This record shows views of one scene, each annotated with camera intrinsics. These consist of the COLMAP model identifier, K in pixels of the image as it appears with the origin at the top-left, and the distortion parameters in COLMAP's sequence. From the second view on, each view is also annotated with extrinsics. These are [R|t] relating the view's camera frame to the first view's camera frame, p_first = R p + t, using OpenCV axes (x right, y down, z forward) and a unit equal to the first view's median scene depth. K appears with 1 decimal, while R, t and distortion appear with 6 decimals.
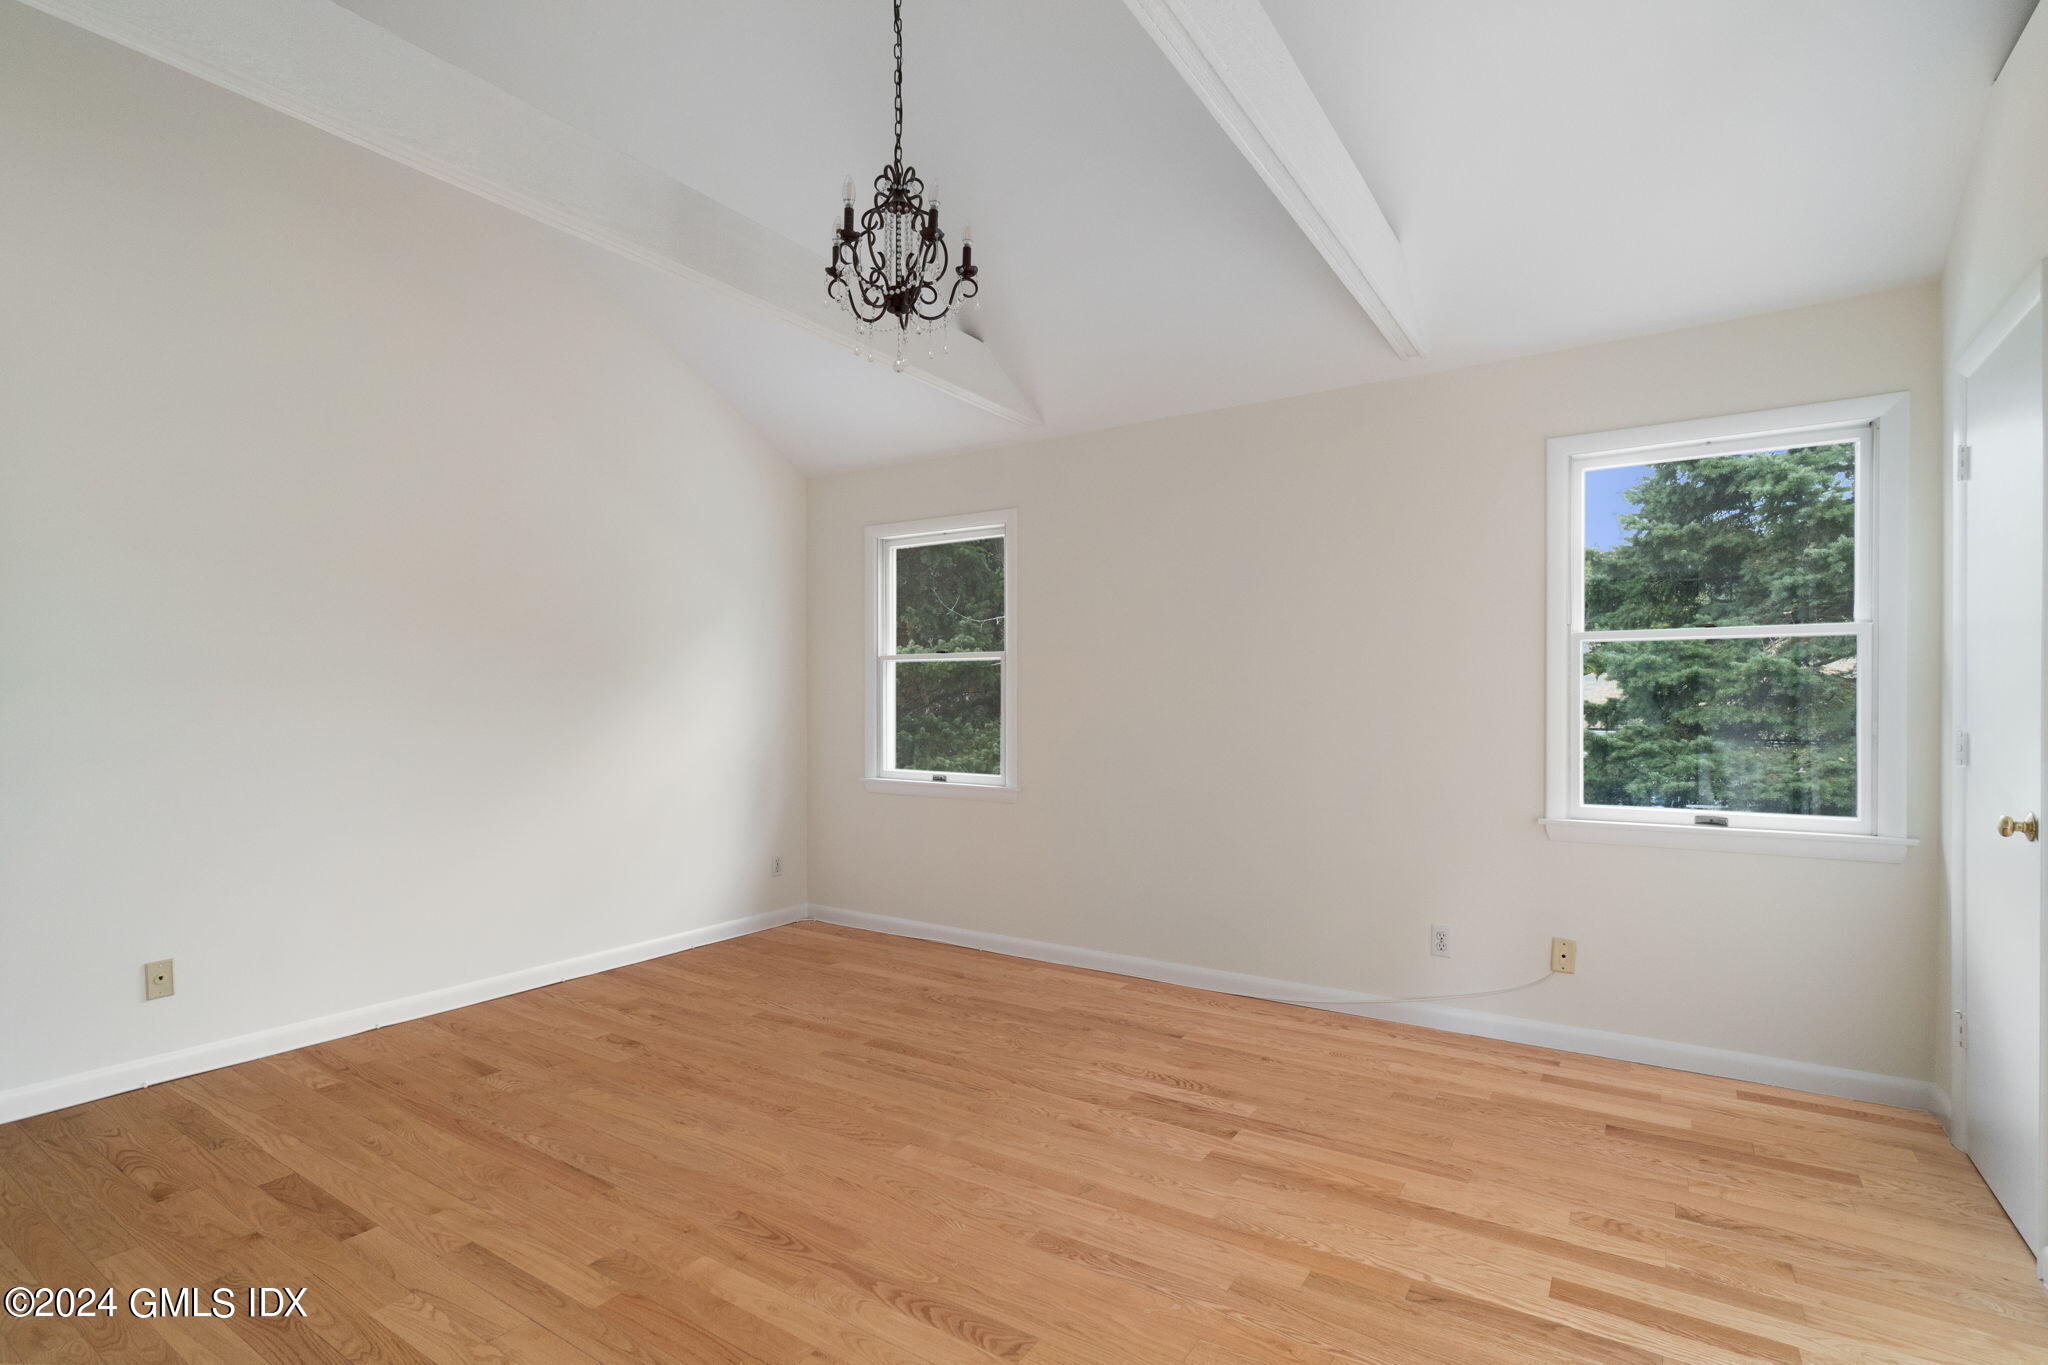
lens RADIAL K [[988.6, 0, 1018.3], [0, 988.6, 695.1], [0, 0, 1]] dist [0.000990, 0.000228]
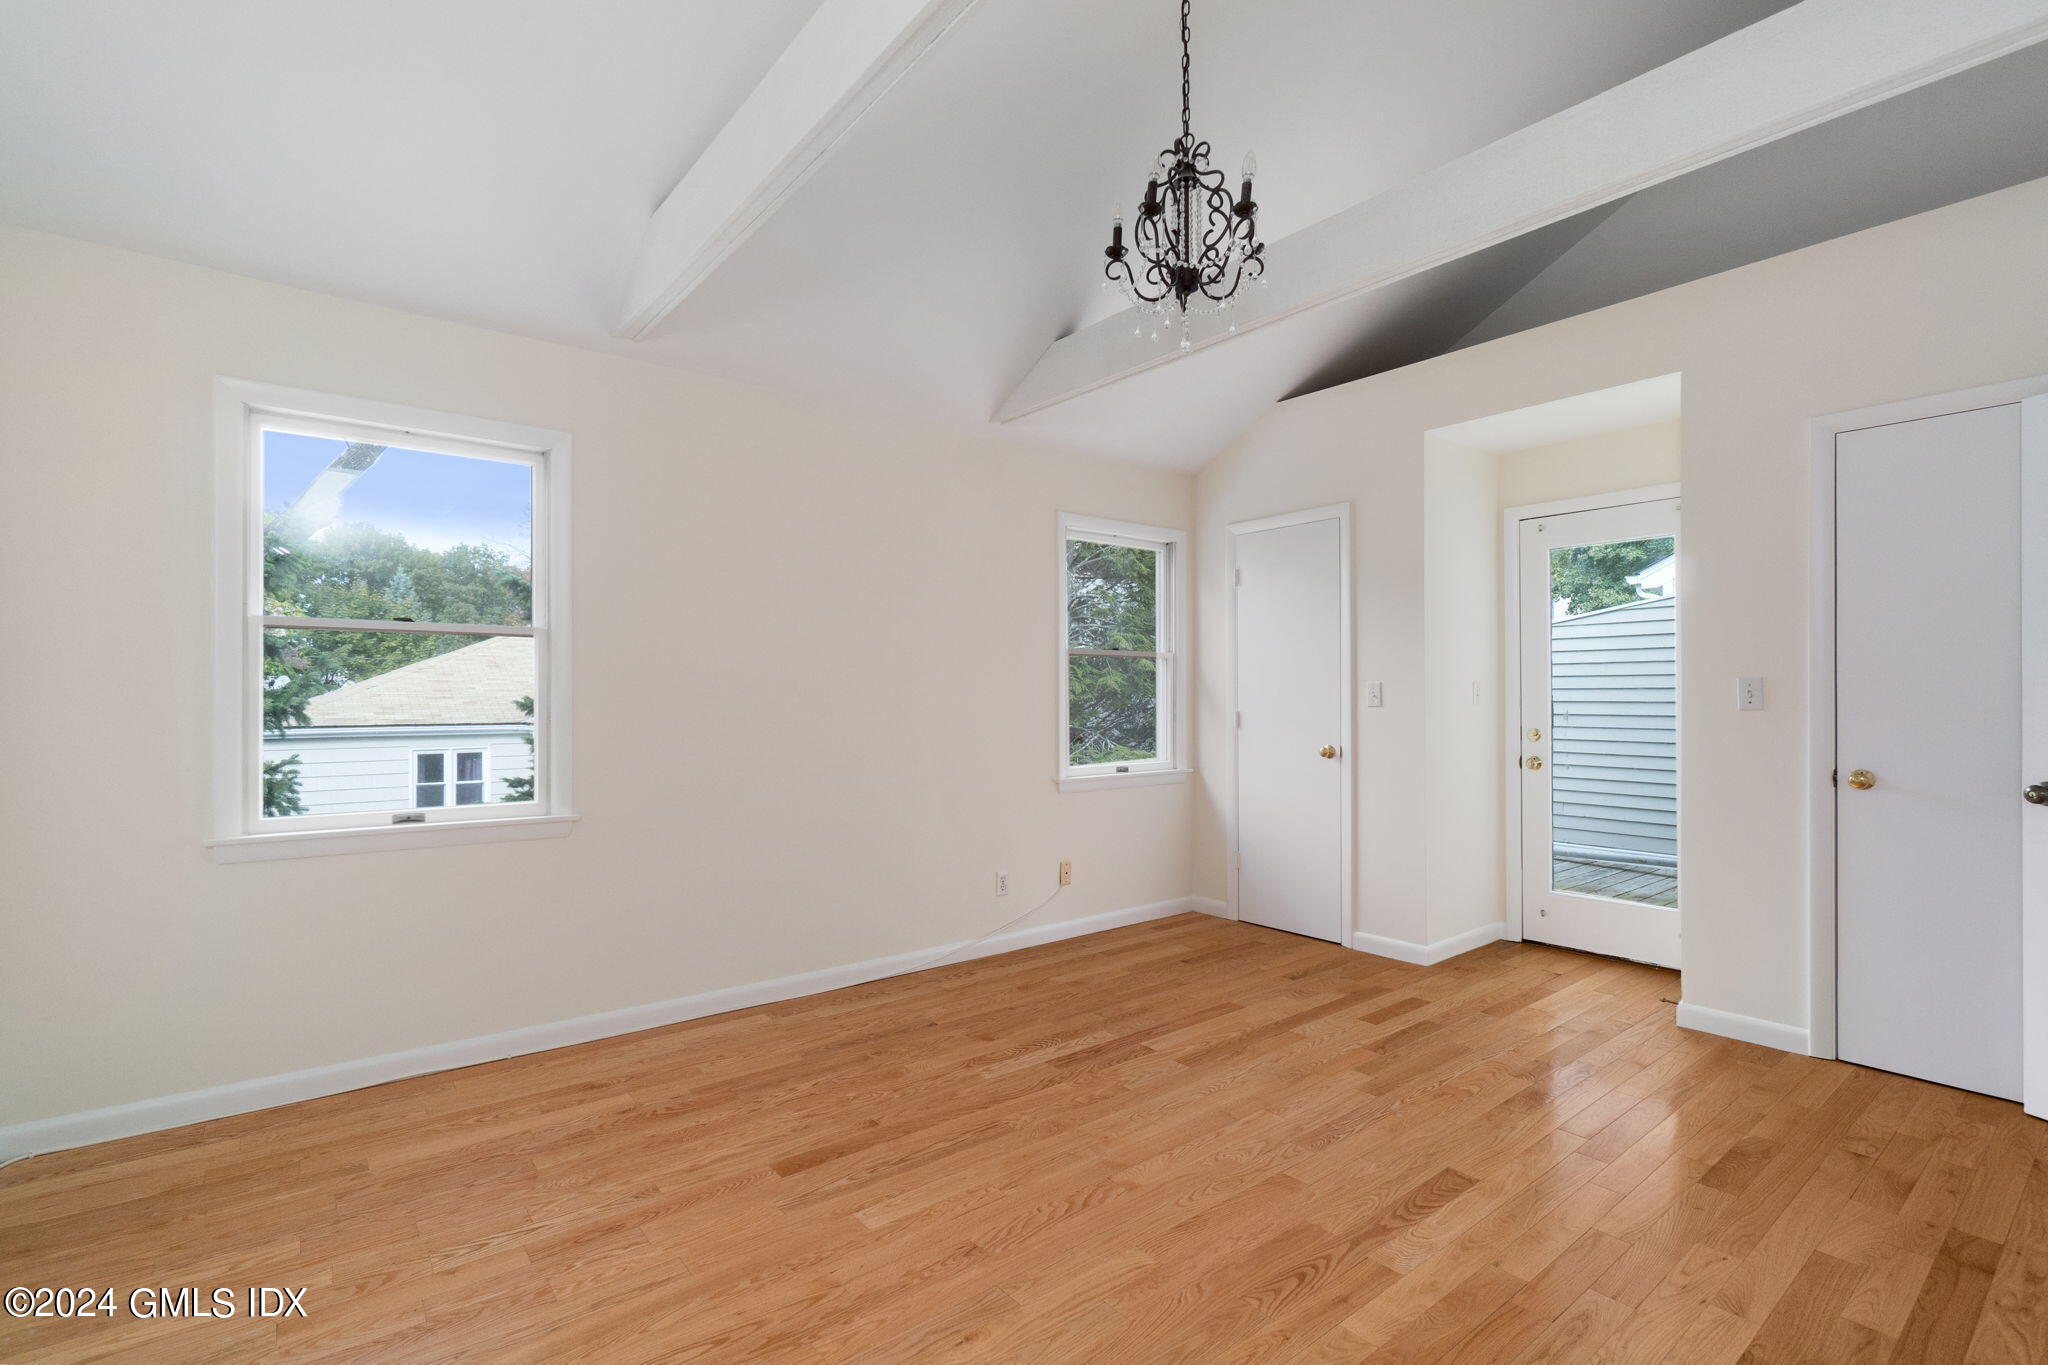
lens RADIAL K [[937.9, 0, 1007.3], [0, 937.9, 678.6], [0, 0, 1]] dist [-0.003661, -0.000504]
pose [[0.313426, 0.023327, 0.949326, -0.867851], [0.000641, 0.999693, -0.024776, 0.017821], [-0.949612, 0.008374, 0.313315, 0.738465]]
